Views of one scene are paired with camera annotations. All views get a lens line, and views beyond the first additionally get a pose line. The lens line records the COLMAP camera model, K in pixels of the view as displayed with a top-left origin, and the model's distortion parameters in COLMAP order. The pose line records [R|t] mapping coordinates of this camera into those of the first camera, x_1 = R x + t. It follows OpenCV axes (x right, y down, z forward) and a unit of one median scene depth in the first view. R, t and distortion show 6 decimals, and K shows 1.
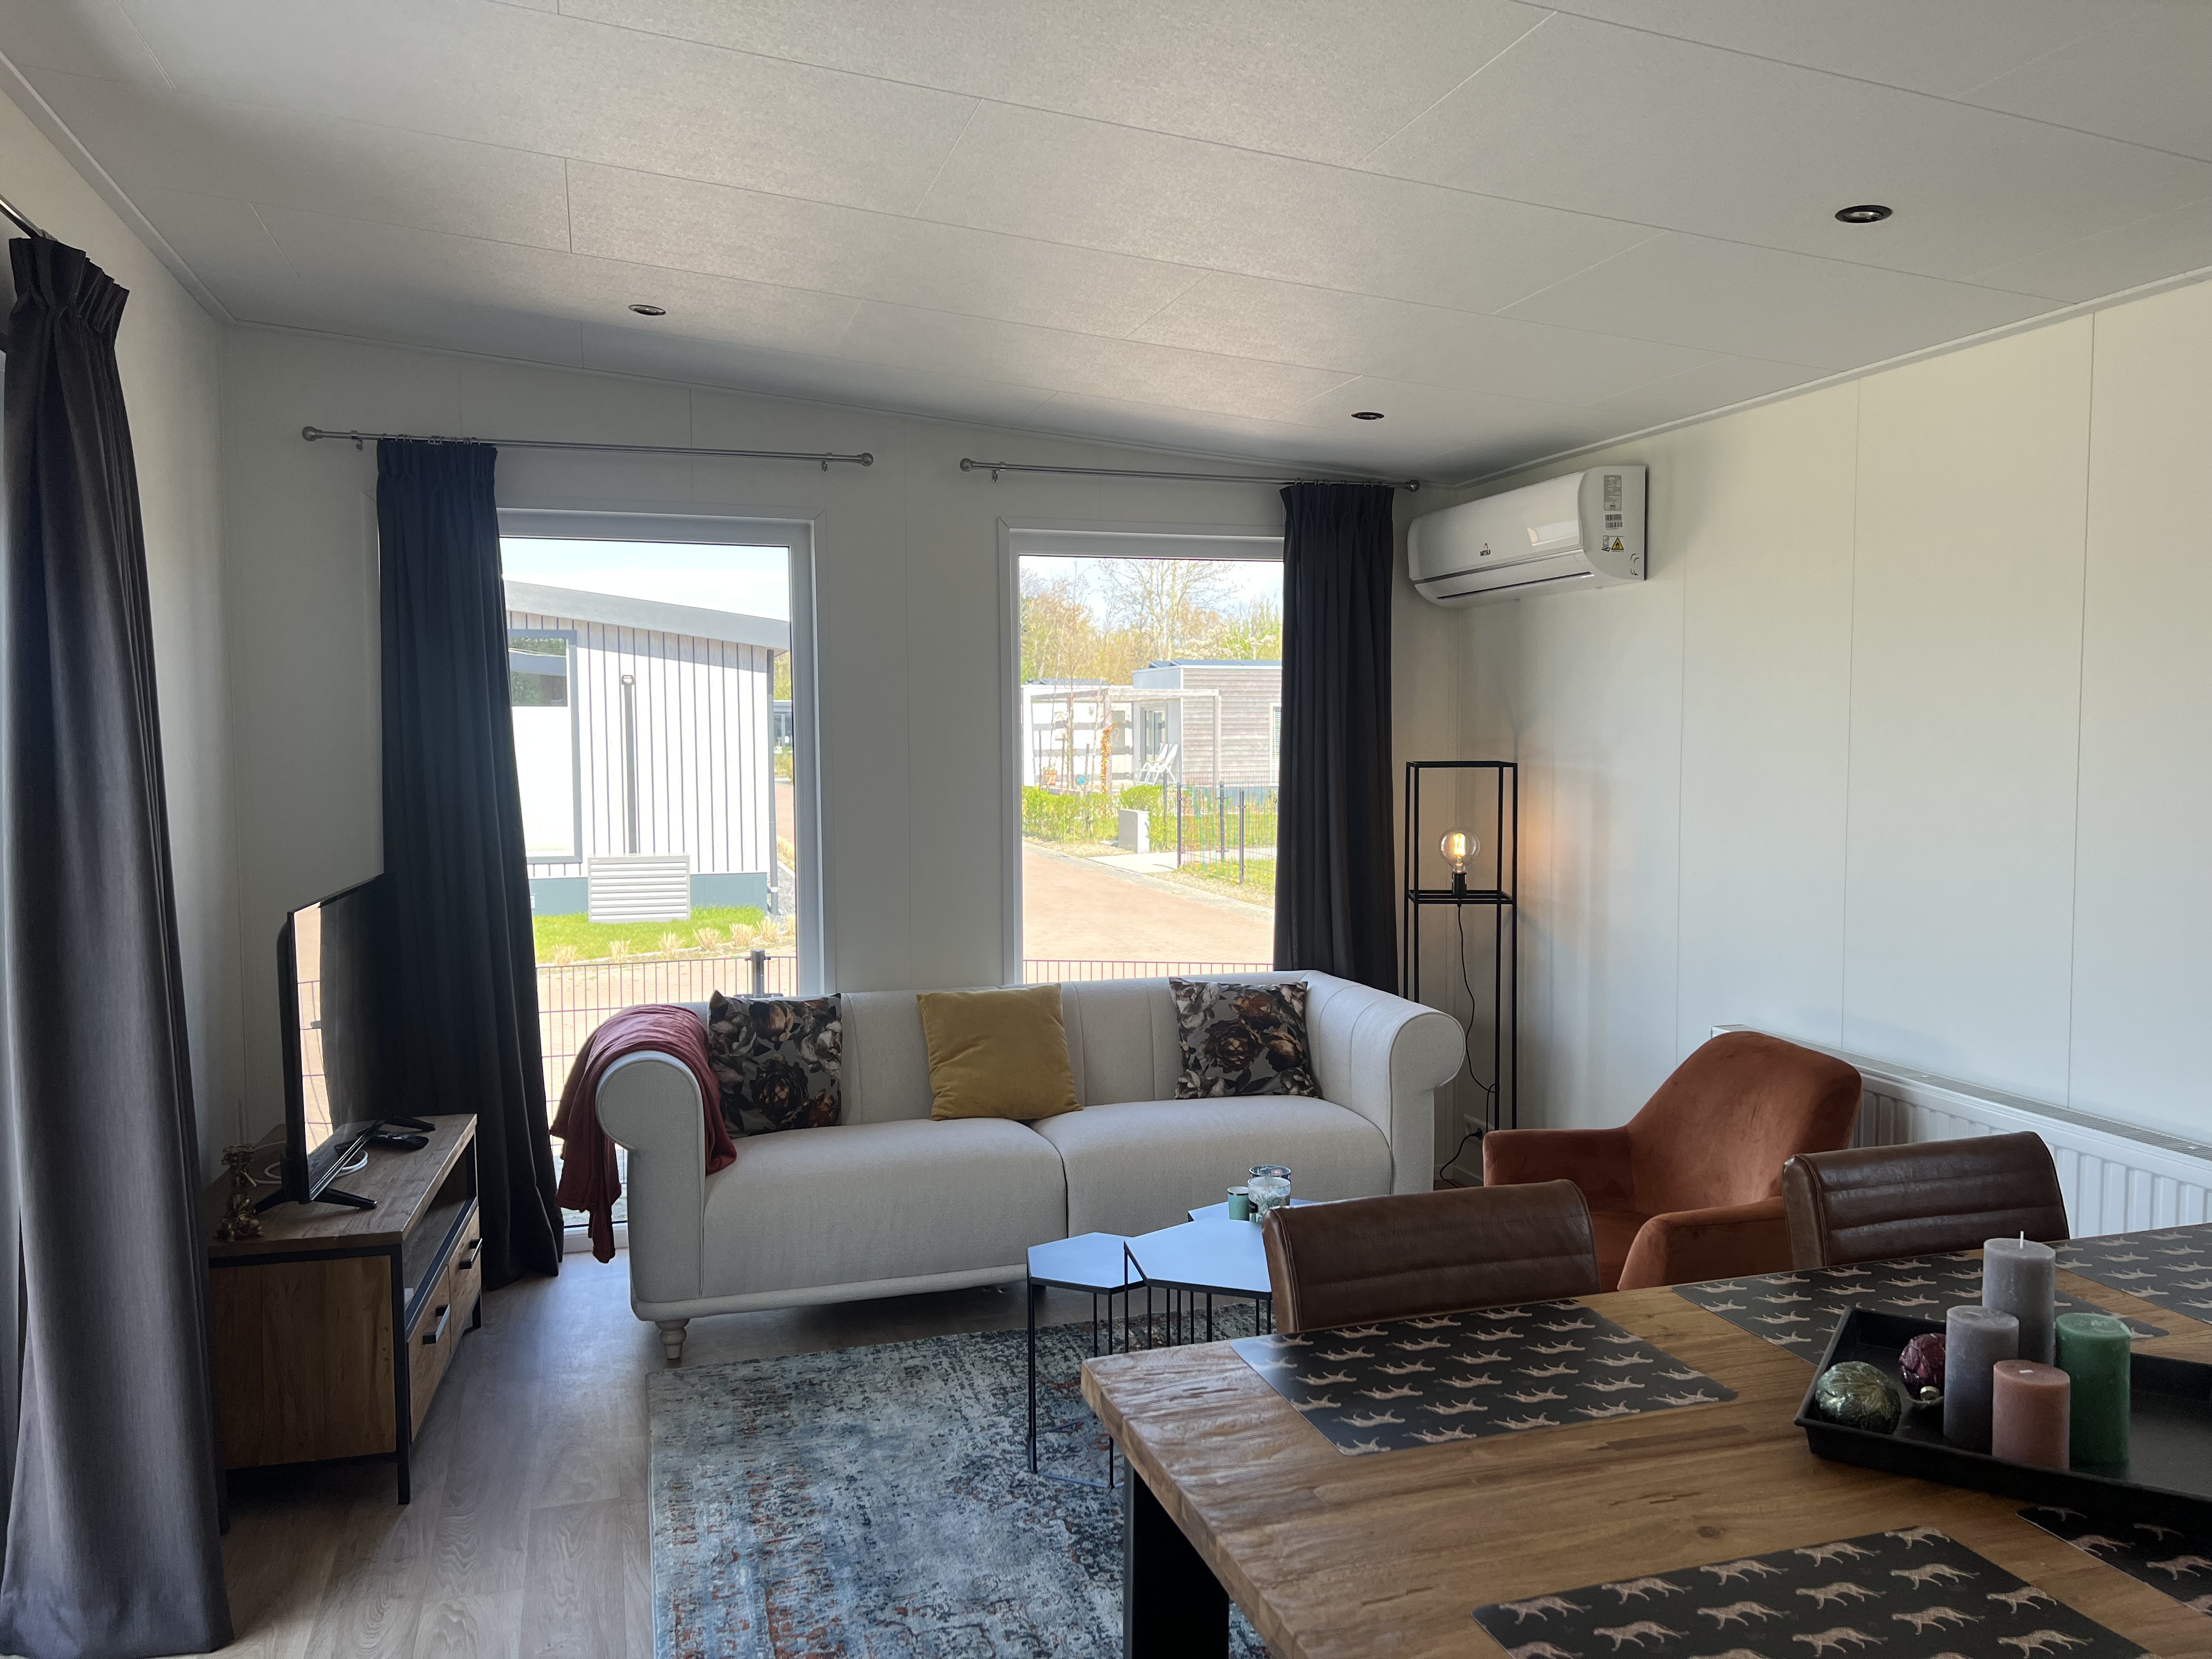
lens RADIAL K [[1677.7, 0, 1102.1], [0, 1677.7, 821.4], [0, 0, 1]] dist [0.079453, -0.084932]
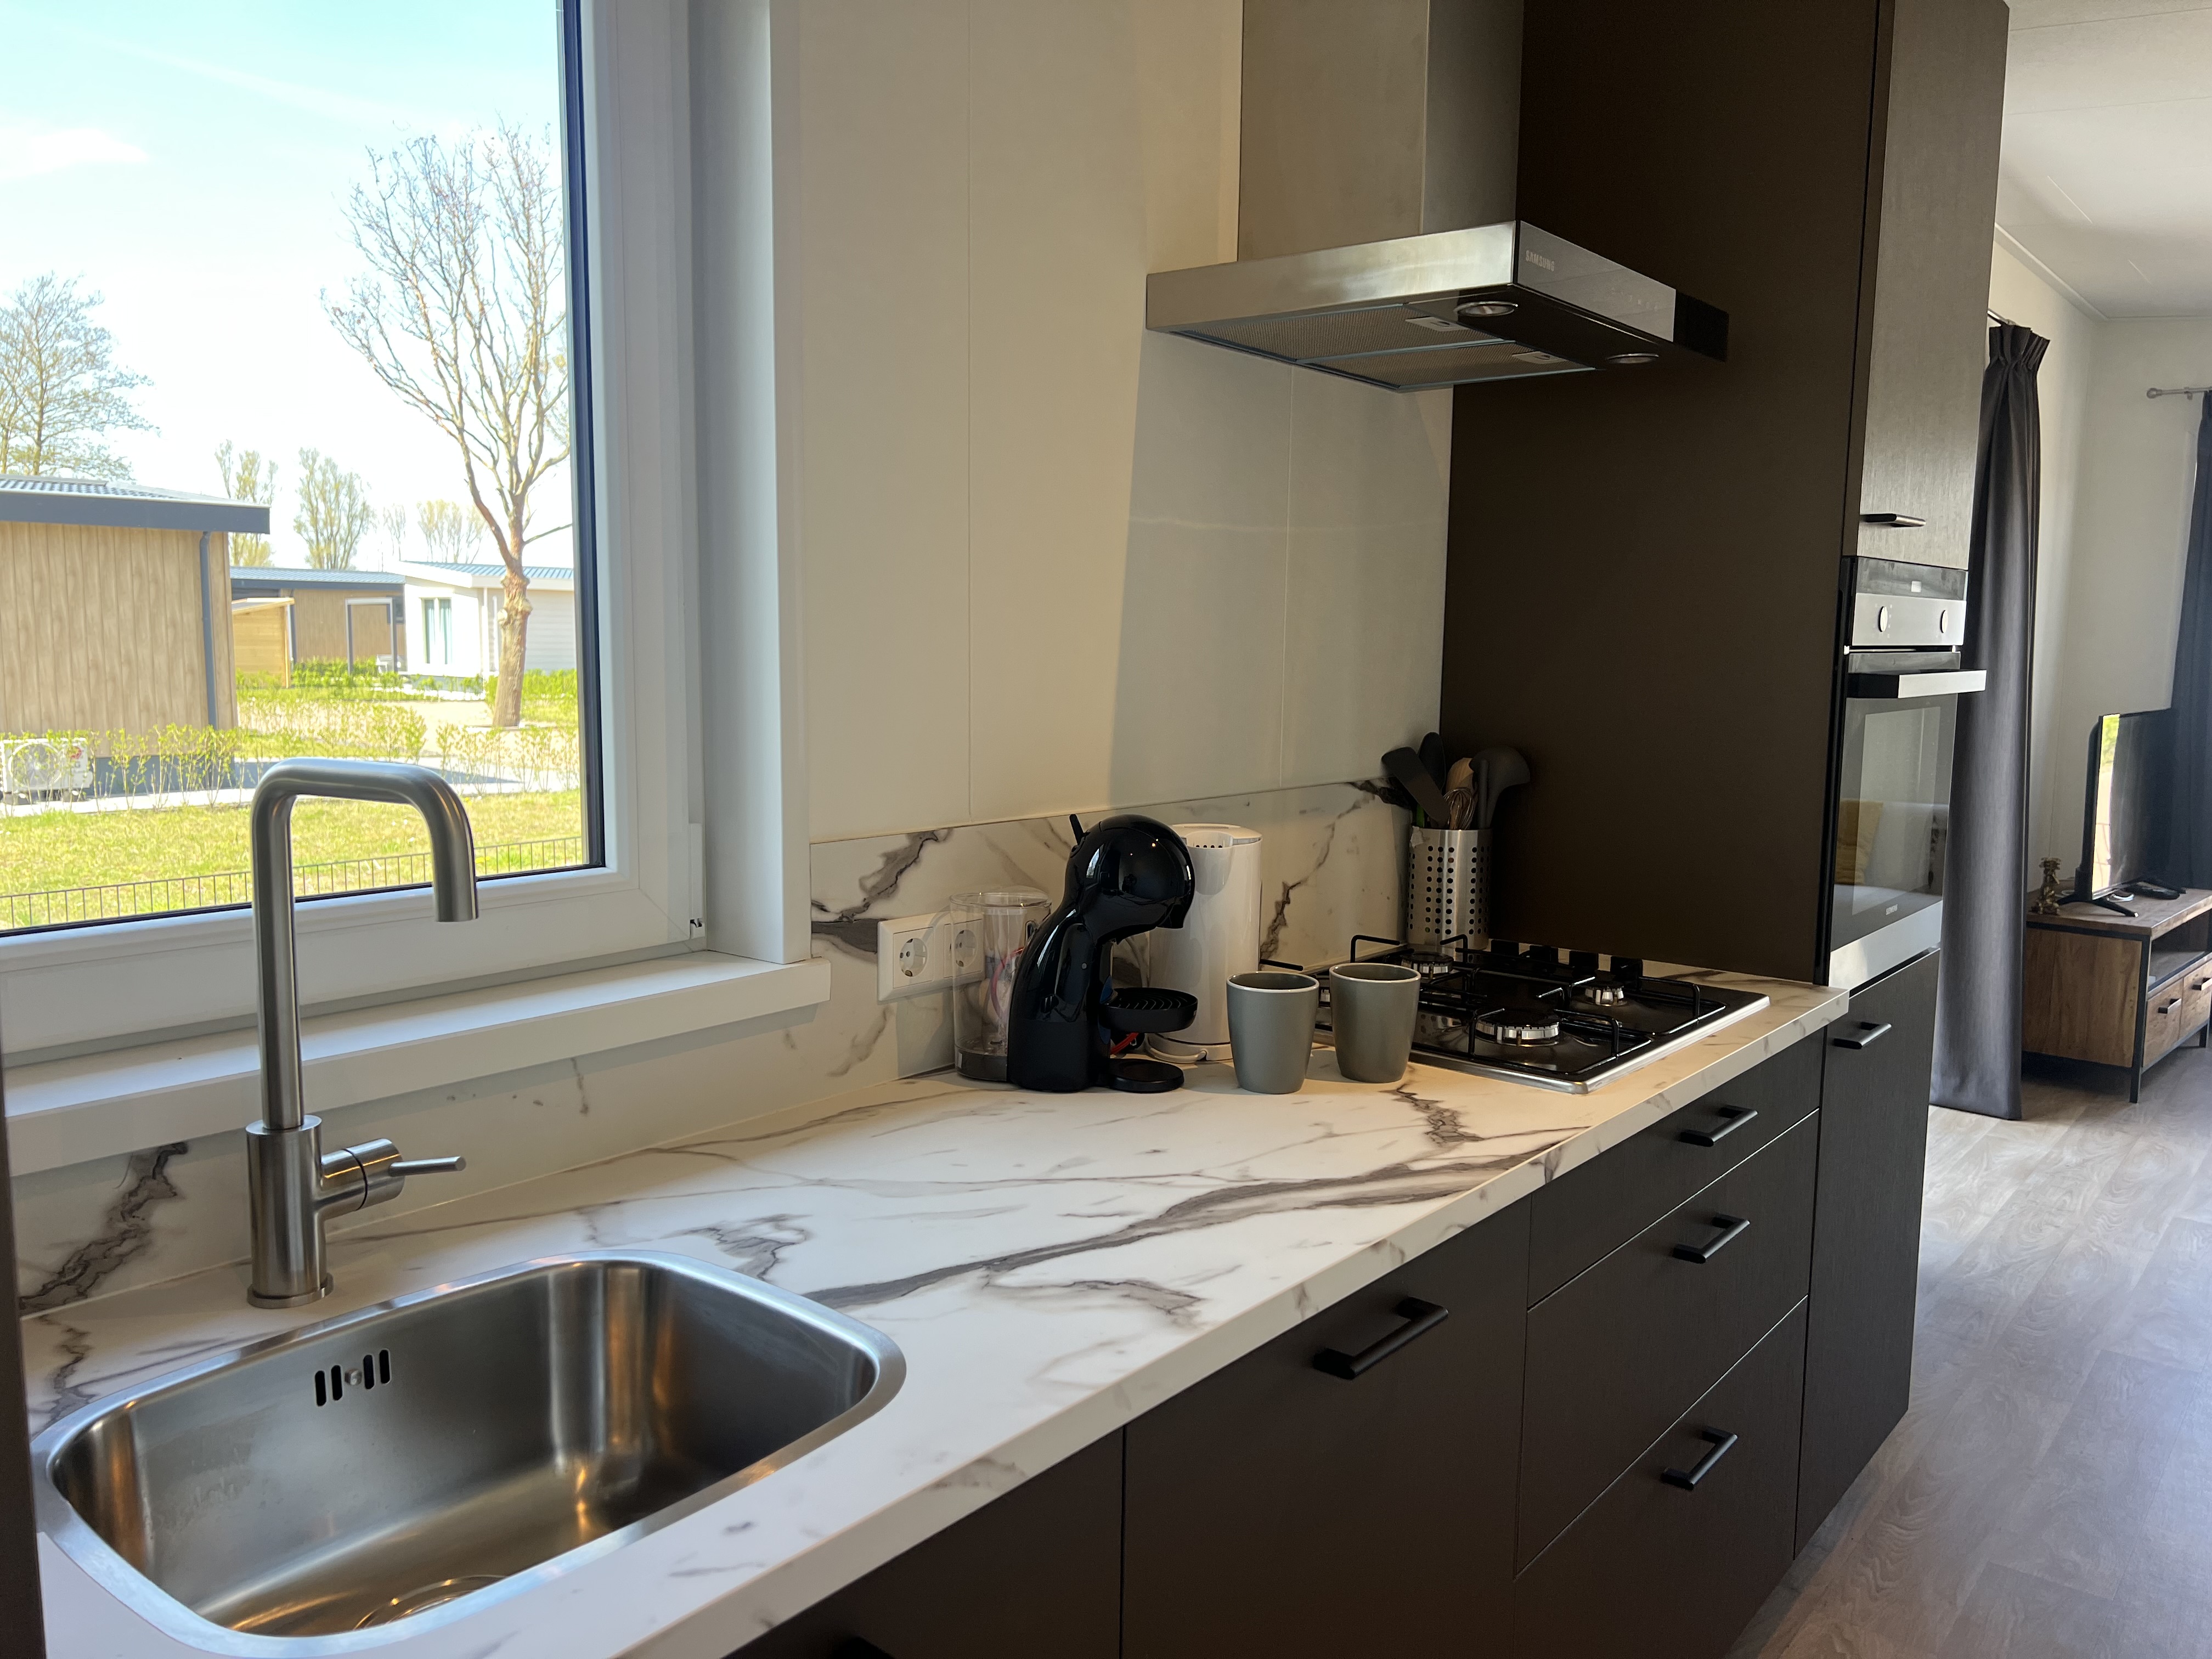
lens RADIAL K [[1677.7, 0, 1123.2], [0, 1677.7, 832.7], [0, 0, 1]] dist [0.079453, -0.084932]
pose [[0.573747, 0.111393, -0.811422, 0.223361], [-0.067102, 0.993771, 0.088980, 0.058669], [0.816279, 0.003396, 0.577648, -0.488057]]
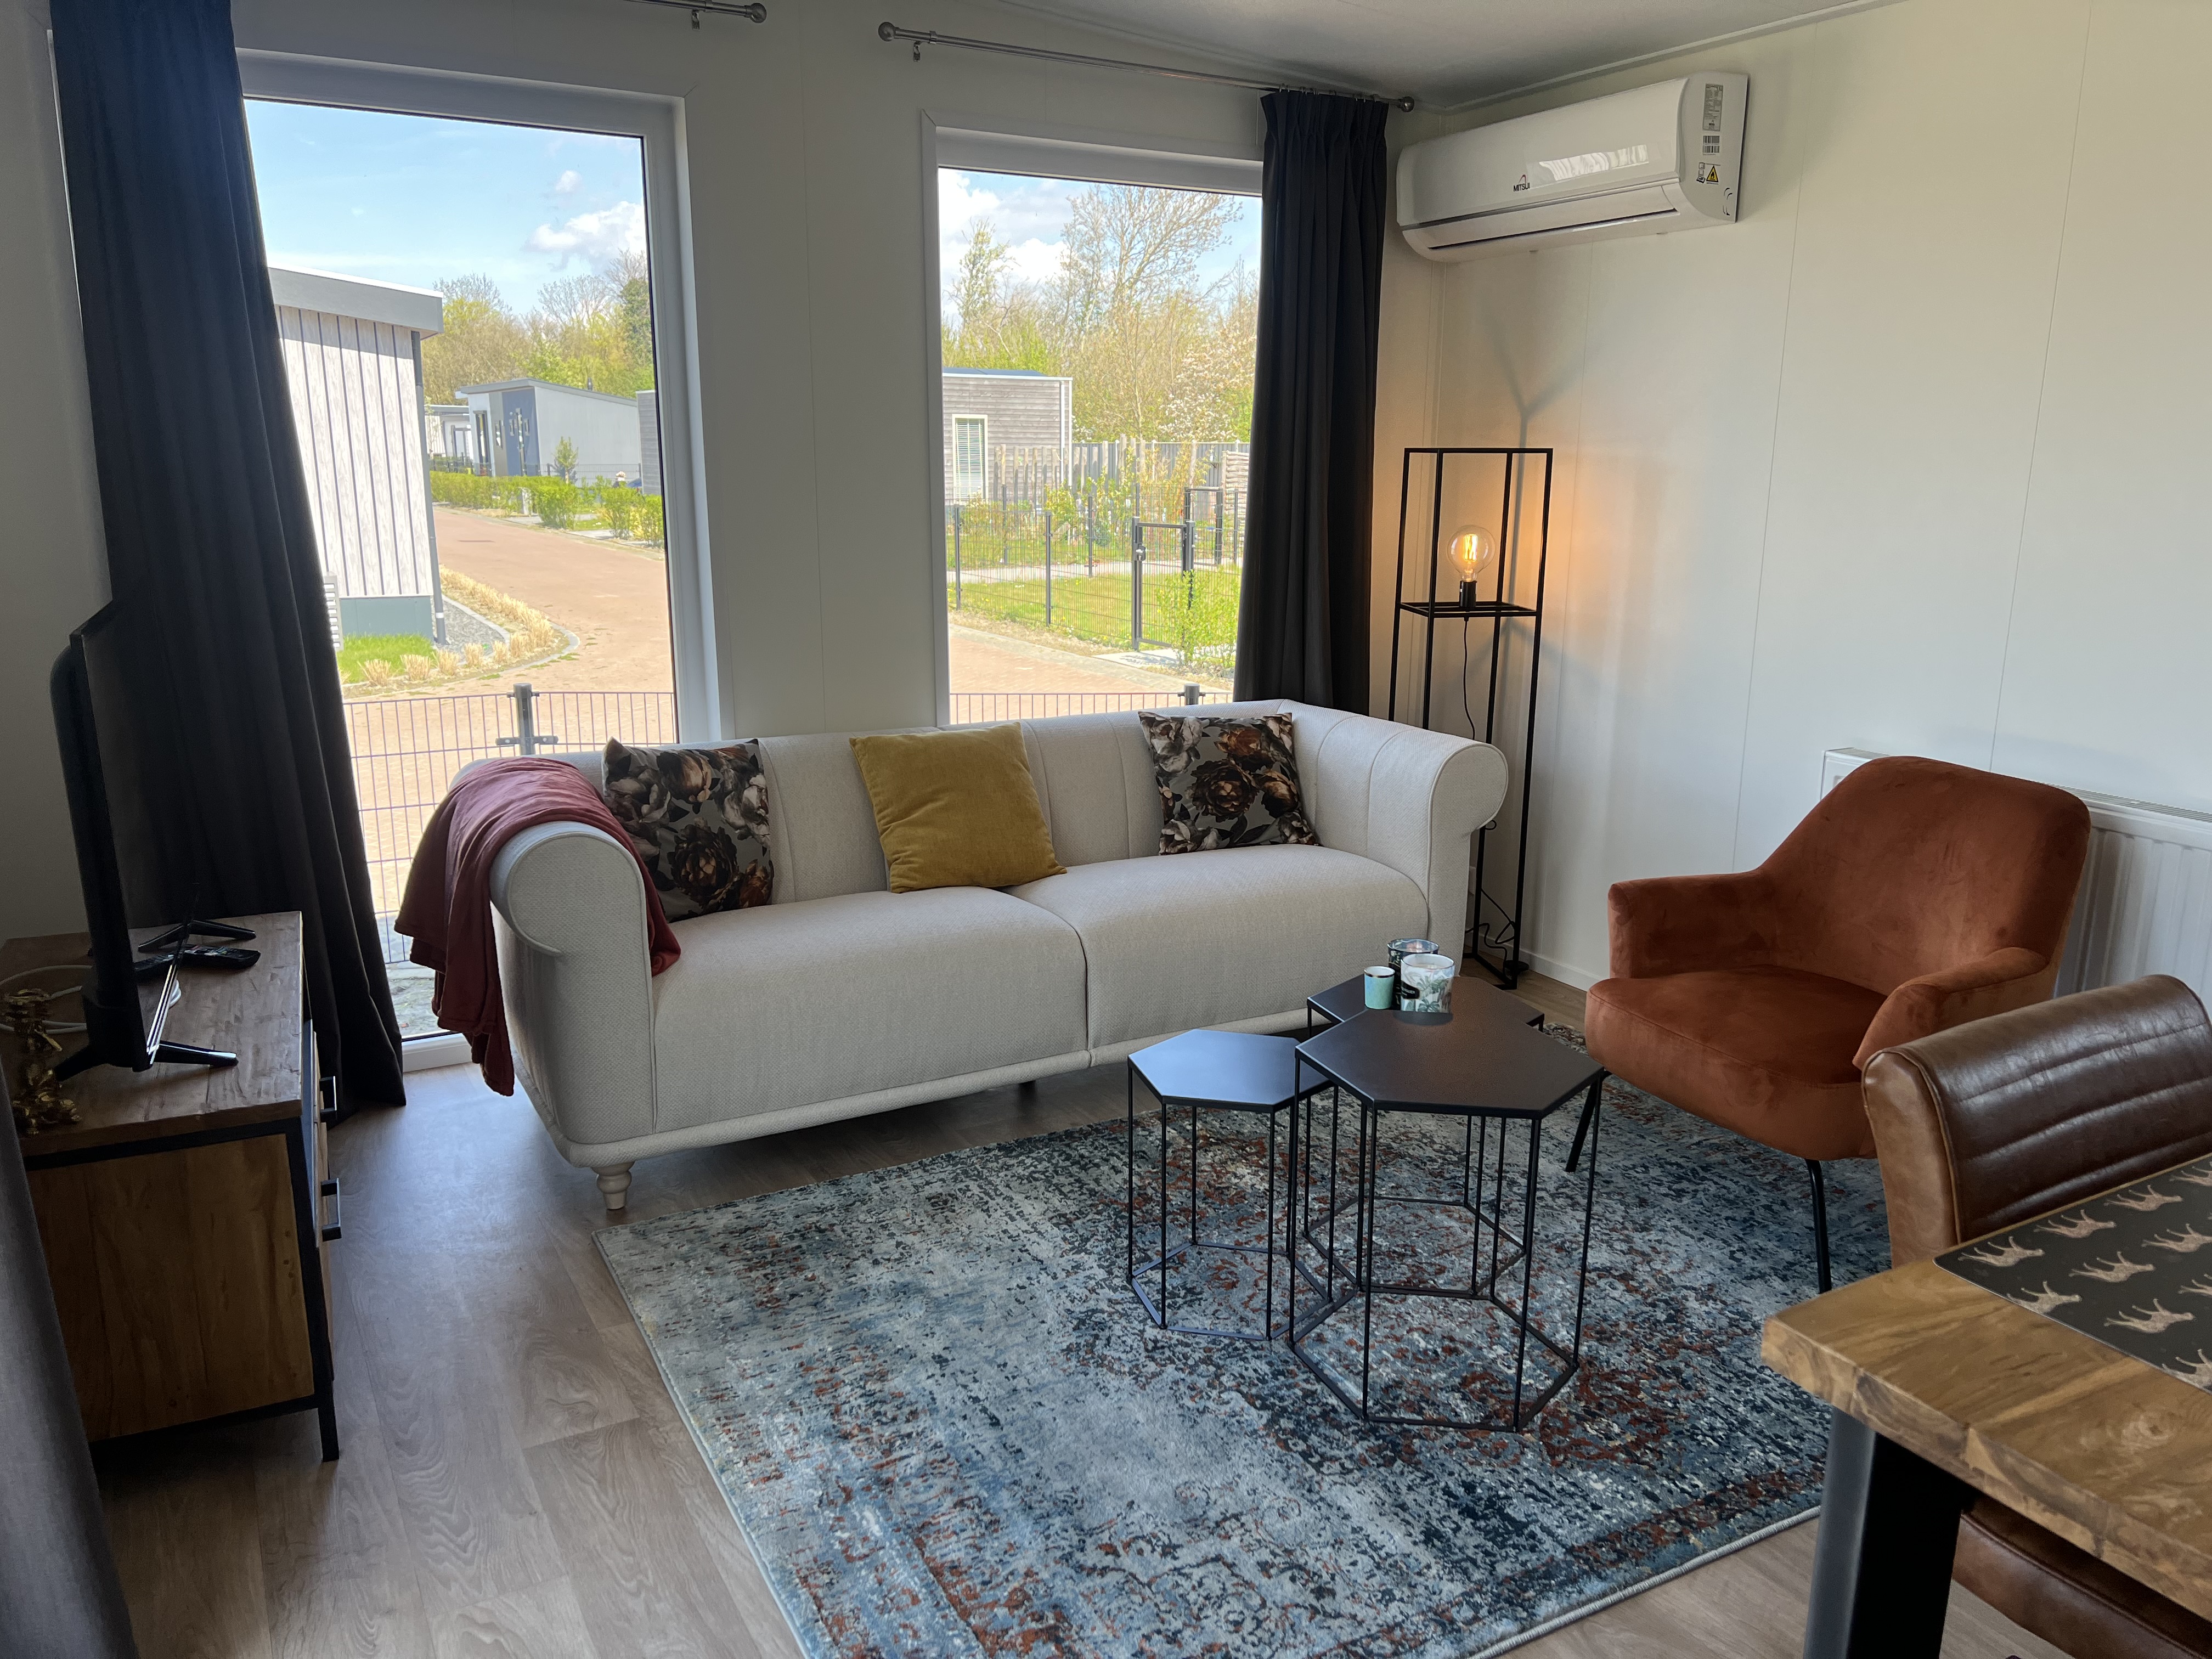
lens RADIAL K [[1677.7, 0, 1127.0], [0, 1677.7, 843.0], [0, 0, 1]] dist [0.079453, -0.084932]
pose [[0.976364, -0.037486, 0.212856, -0.168507], [-0.000091, 0.984773, 0.173844, 0.013812], [-0.216132, -0.169754, 0.961494, 0.208978]]
